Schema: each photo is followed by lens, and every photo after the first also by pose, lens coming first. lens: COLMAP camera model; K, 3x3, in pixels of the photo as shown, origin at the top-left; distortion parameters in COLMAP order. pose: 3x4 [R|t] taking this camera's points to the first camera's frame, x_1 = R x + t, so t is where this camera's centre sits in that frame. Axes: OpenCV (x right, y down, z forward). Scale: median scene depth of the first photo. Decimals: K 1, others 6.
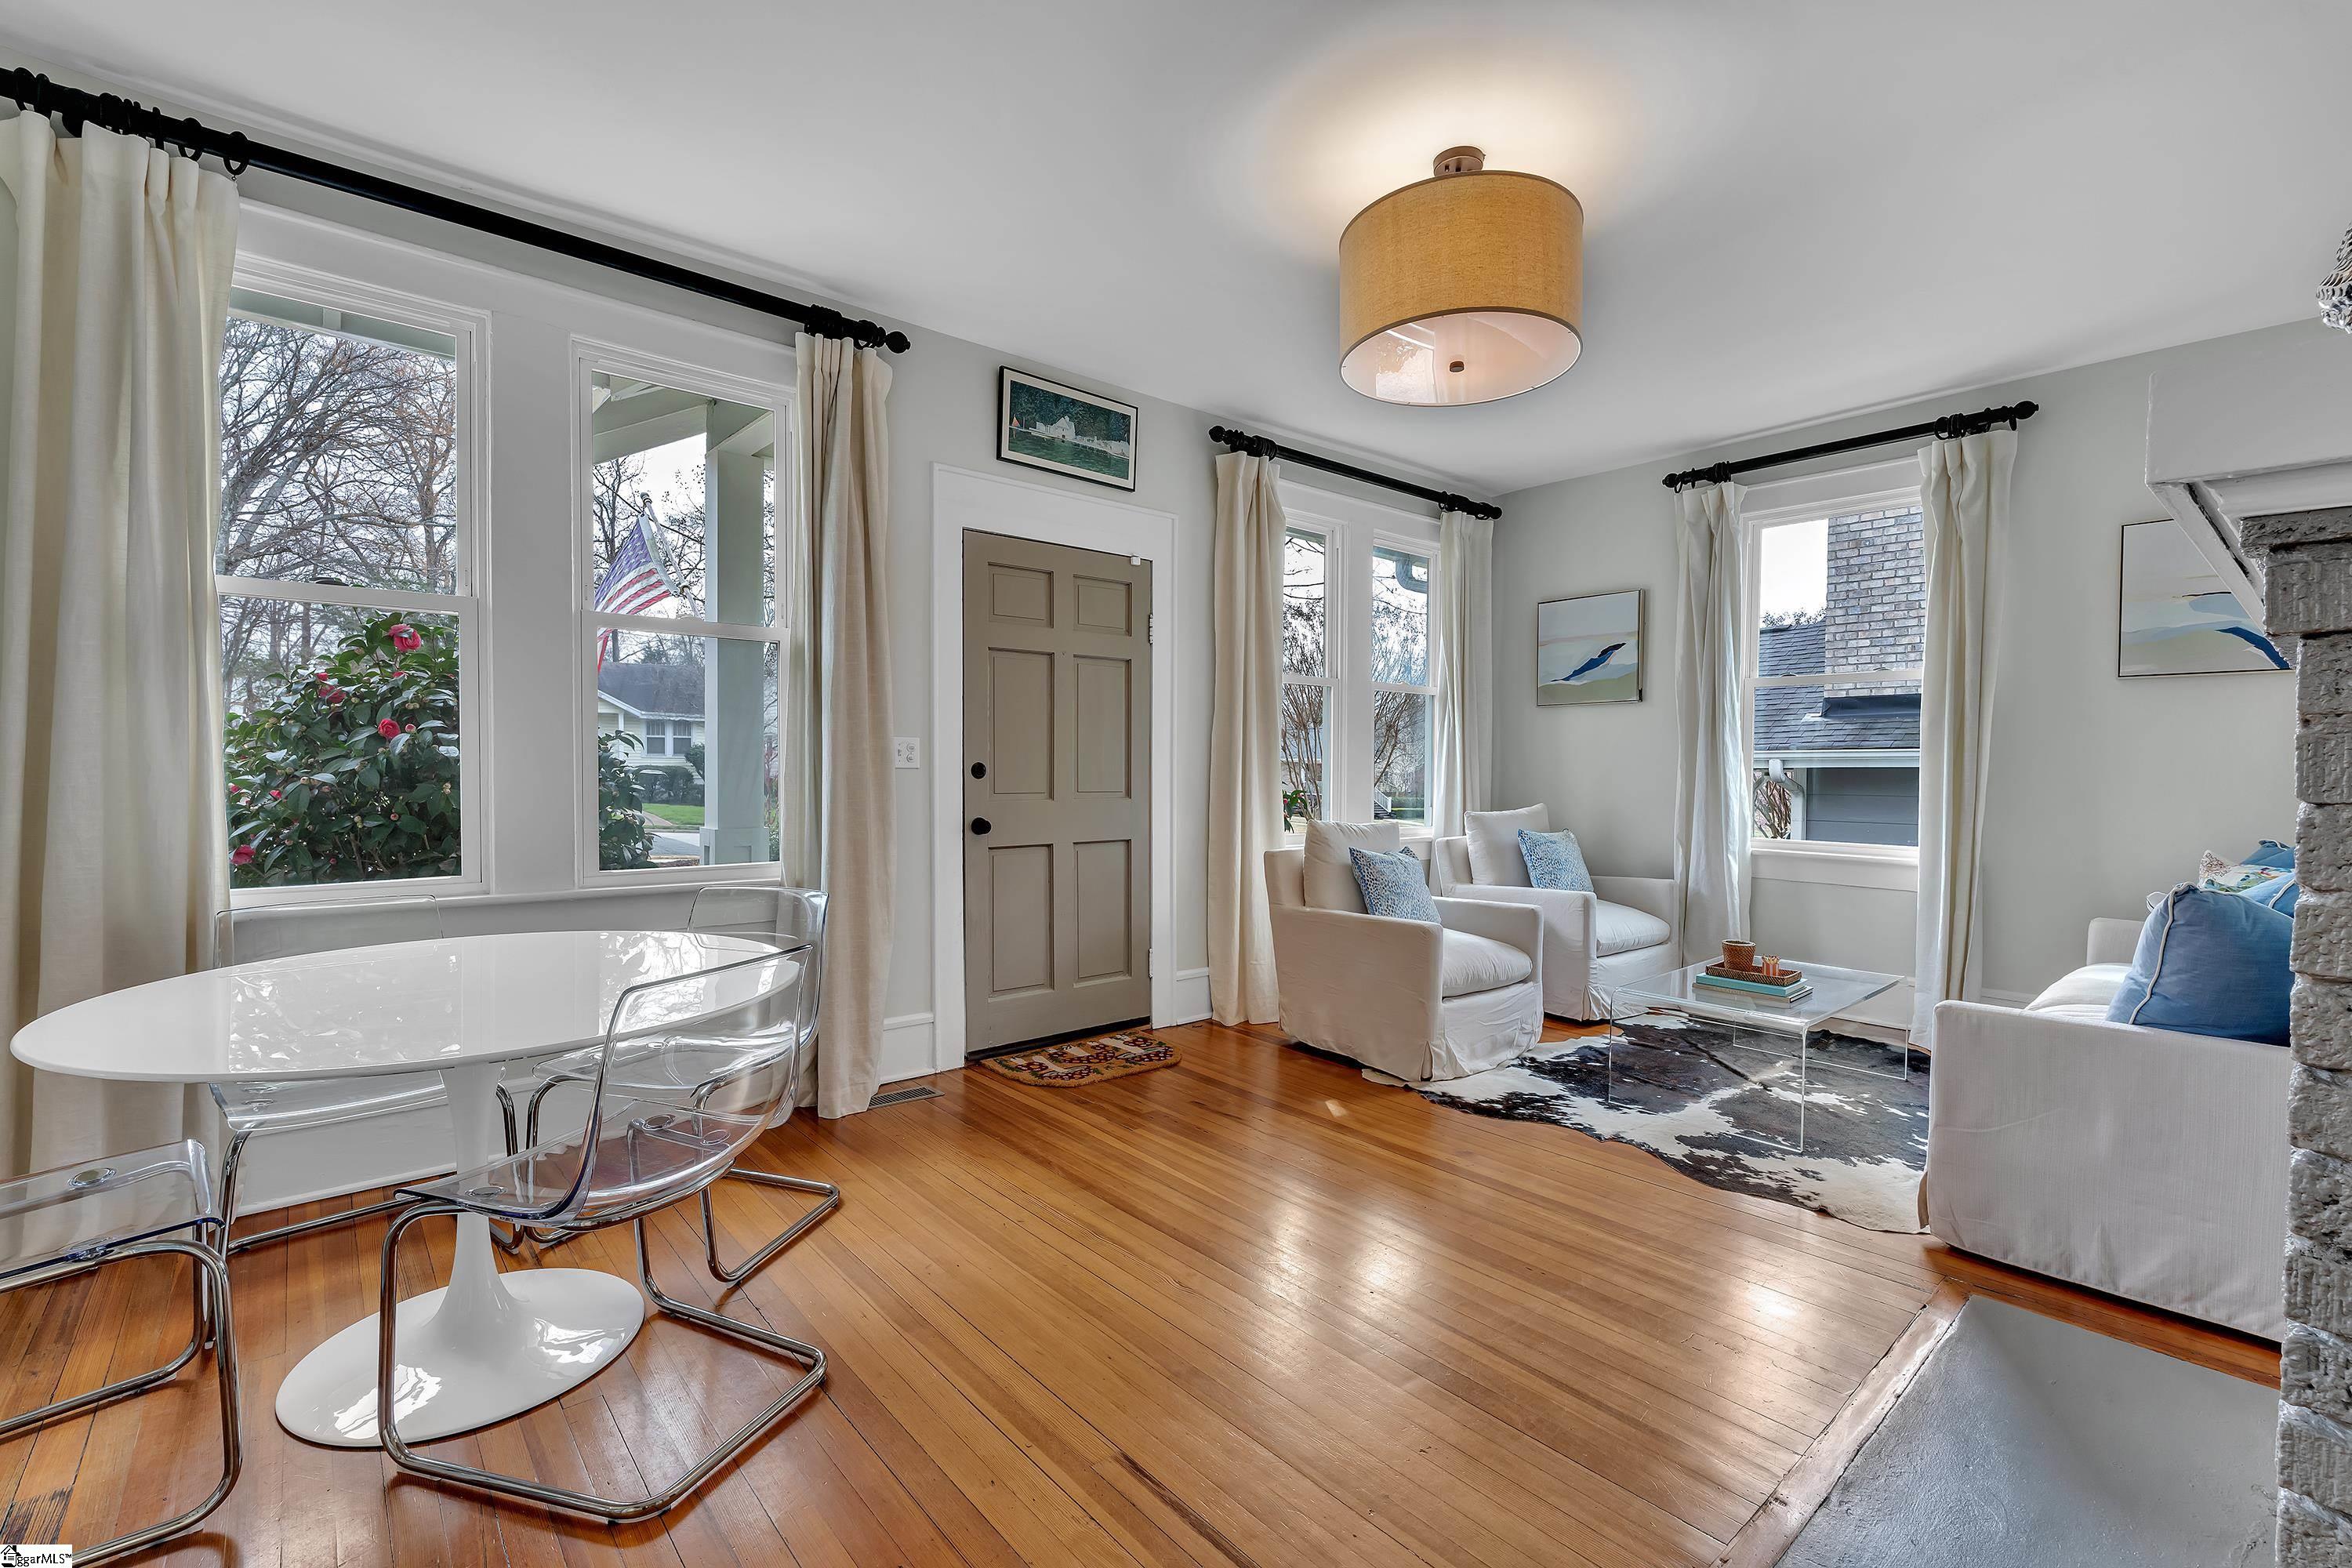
lens RADIAL K [[1030.0, 0, 1177.9], [0, 1030.0, 792.9], [0, 0, 1]] dist [-0.007514, 0.002567]
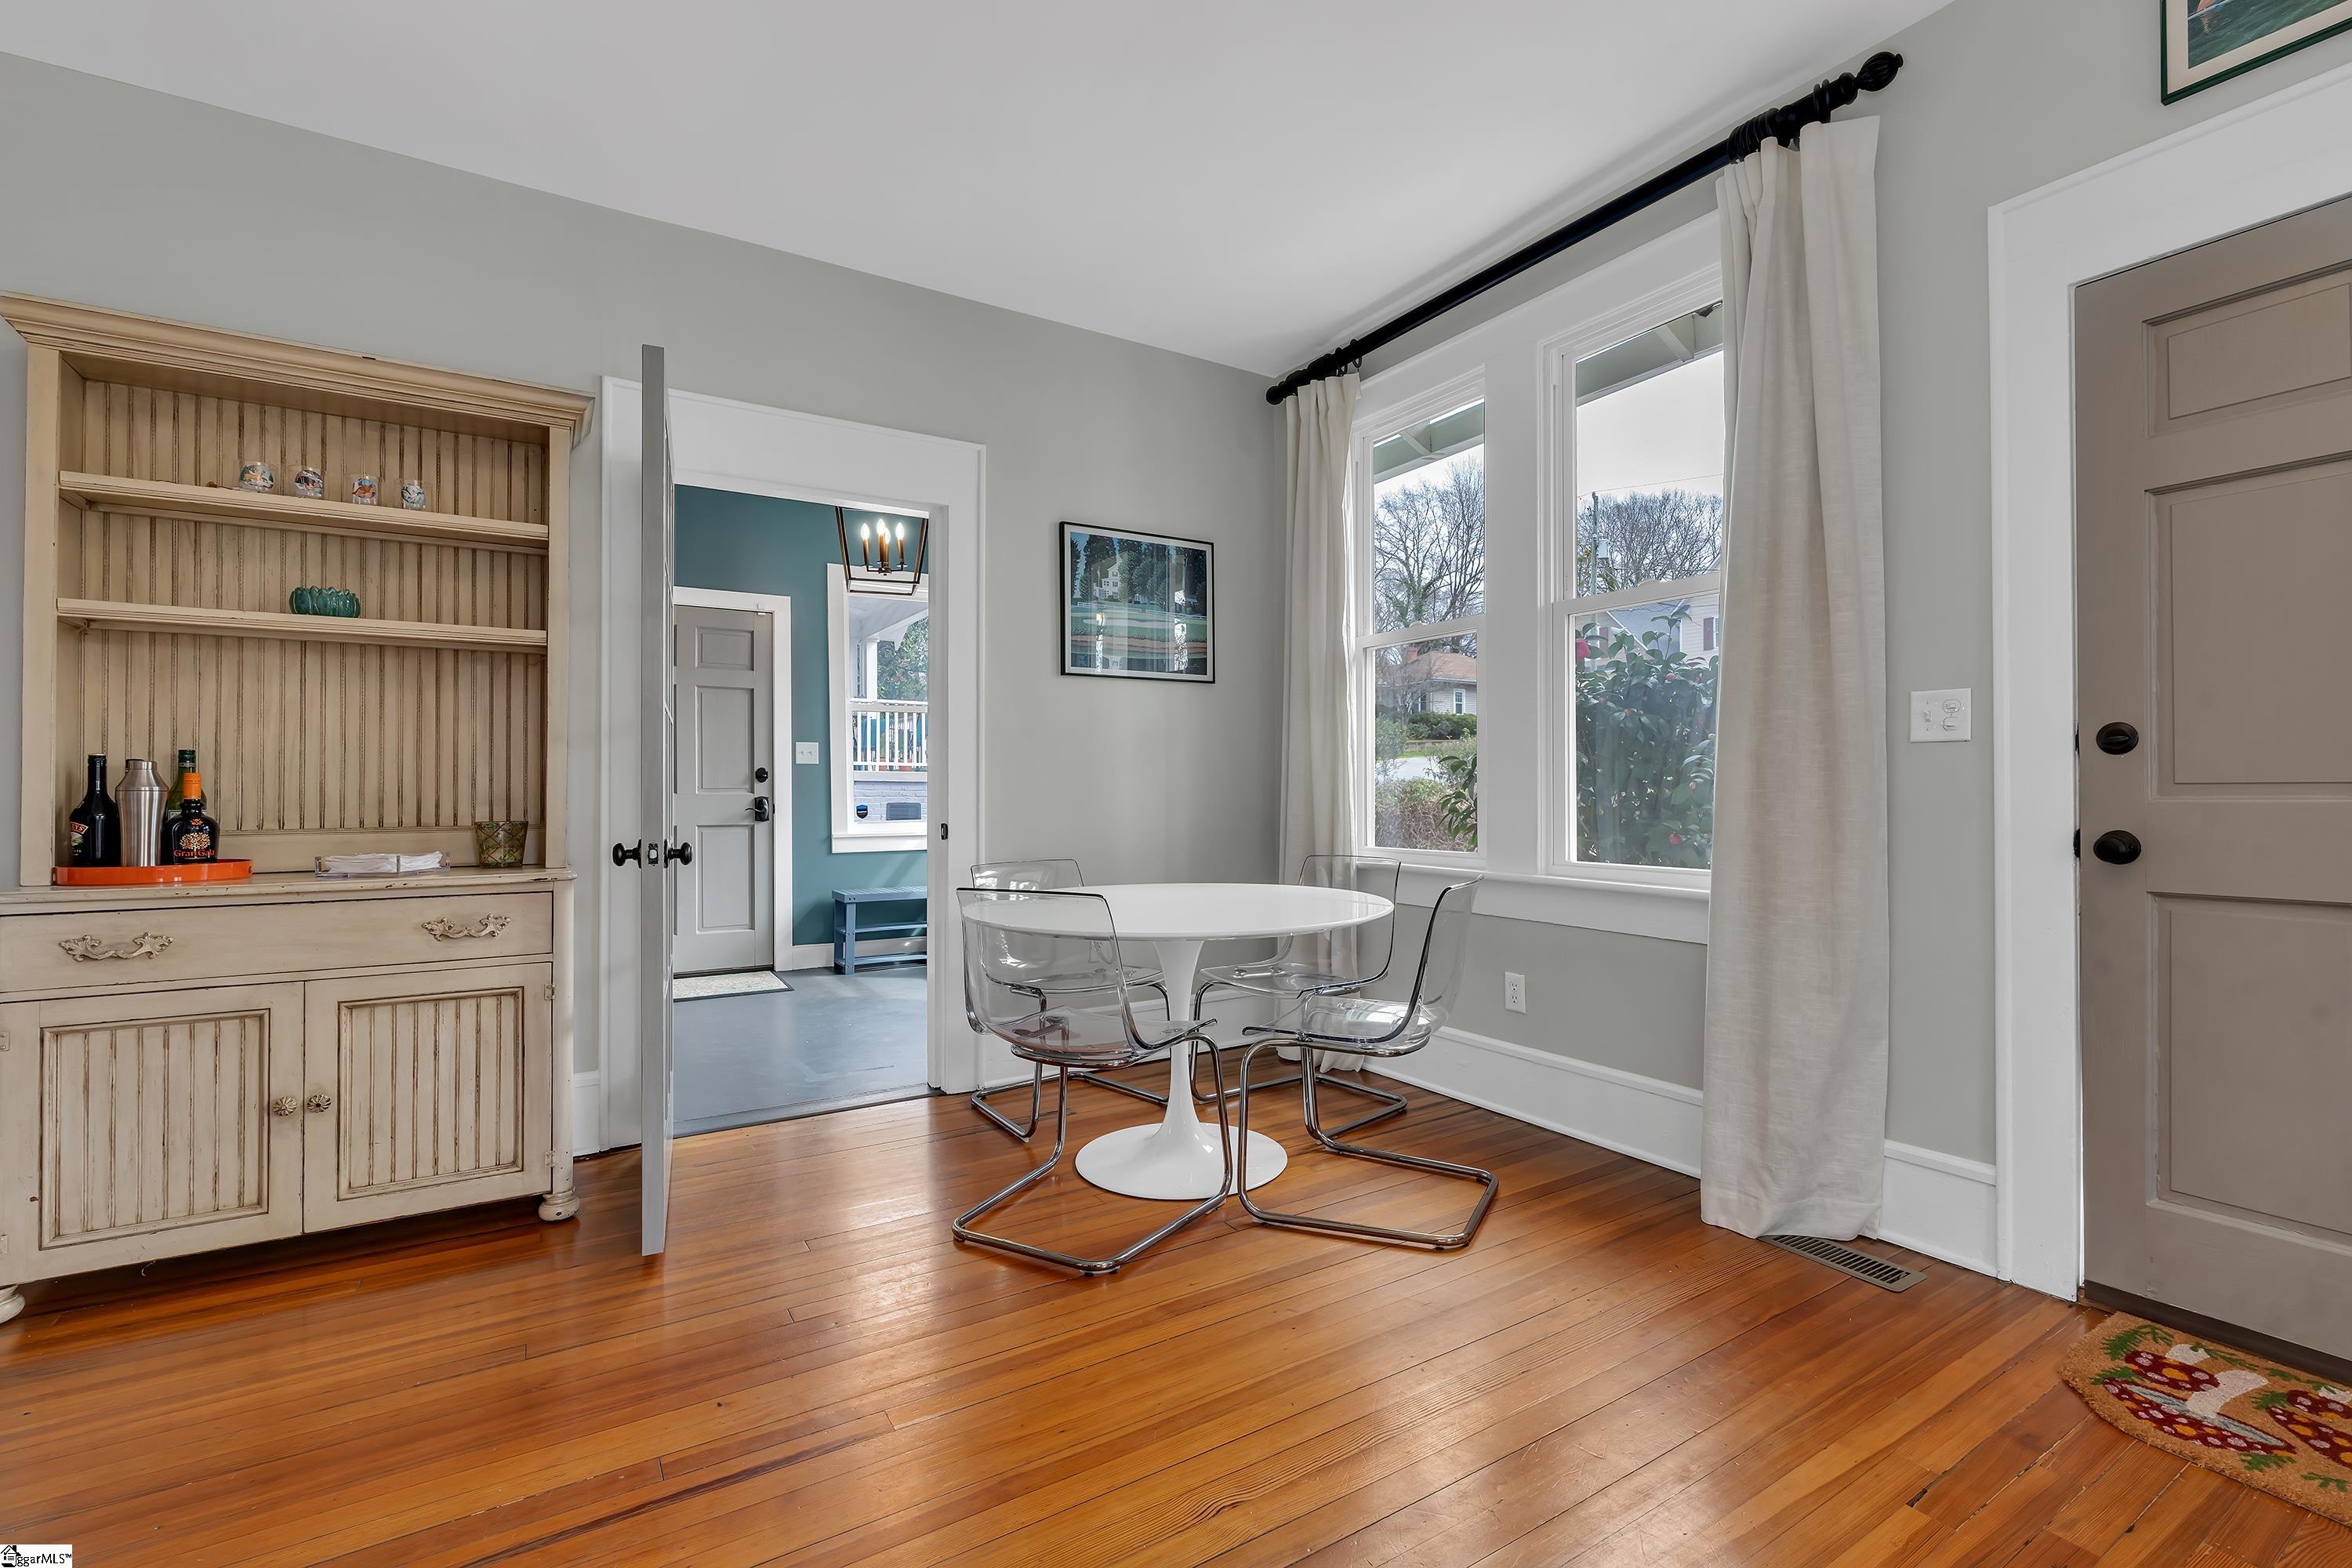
lens RADIAL K [[1030.0, 0, 1186.8], [0, 1030.0, 794.8], [0, 0, 1]] dist [-0.007514, 0.002567]
pose [[-0.153456, -0.002916, -0.988151, 0.395208], [-0.018642, 0.999826, -0.000055, 0.014990], [0.987980, 0.018412, -0.153483, 0.647507]]
